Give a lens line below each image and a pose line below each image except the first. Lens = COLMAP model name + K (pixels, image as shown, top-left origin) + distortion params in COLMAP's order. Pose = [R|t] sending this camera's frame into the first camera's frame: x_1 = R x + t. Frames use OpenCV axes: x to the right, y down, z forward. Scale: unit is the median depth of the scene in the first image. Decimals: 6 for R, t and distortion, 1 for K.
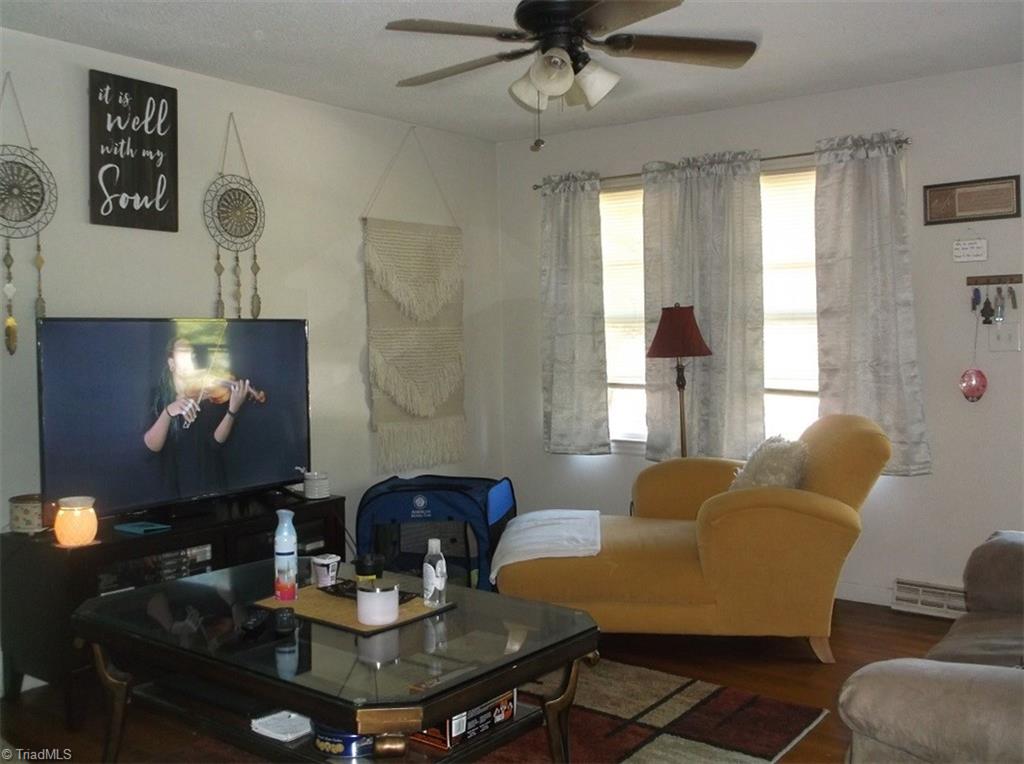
lens RADIAL K [[1010.9, 0, 510.6], [0, 1010.9, 381.4], [0, 0, 1]] dist [-0.000611, 0.000000]
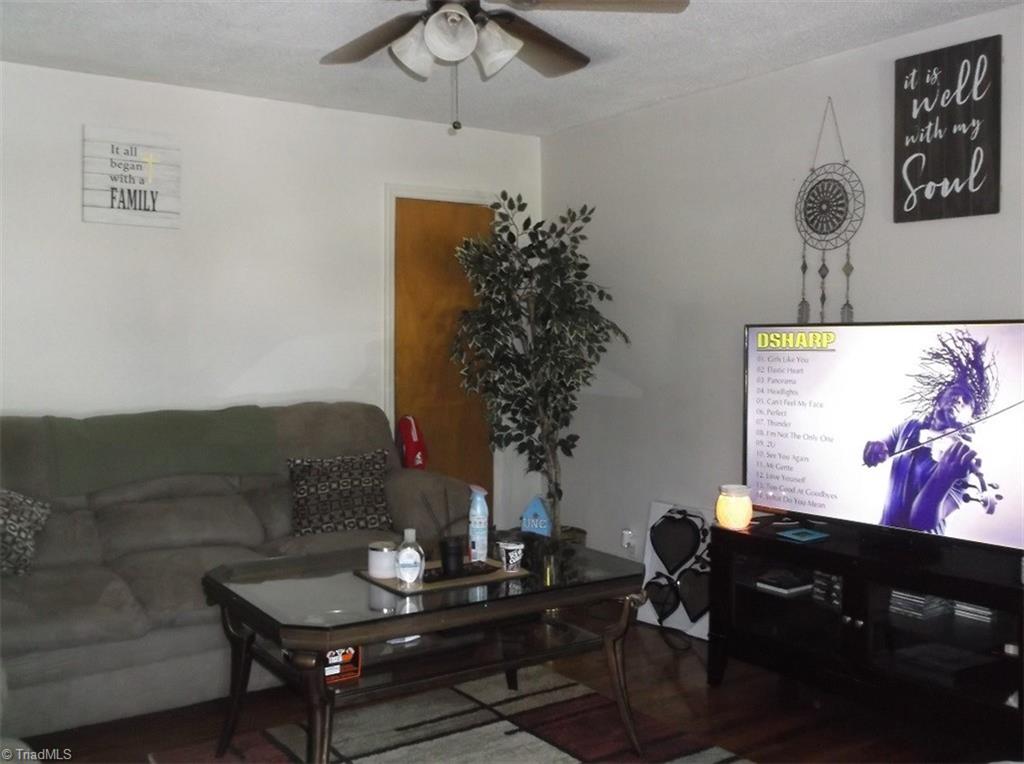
lens RADIAL K [[1010.9, 0, 510.8], [0, 1010.9, 380.8], [0, 0, 1]] dist [-0.000611, 0.000000]
pose [[-0.309519, 0.062935, -0.948808, 0.602471], [-0.022807, 0.997029, 0.073574, -0.068308], [0.950620, 0.044412, -0.307164, 0.938985]]
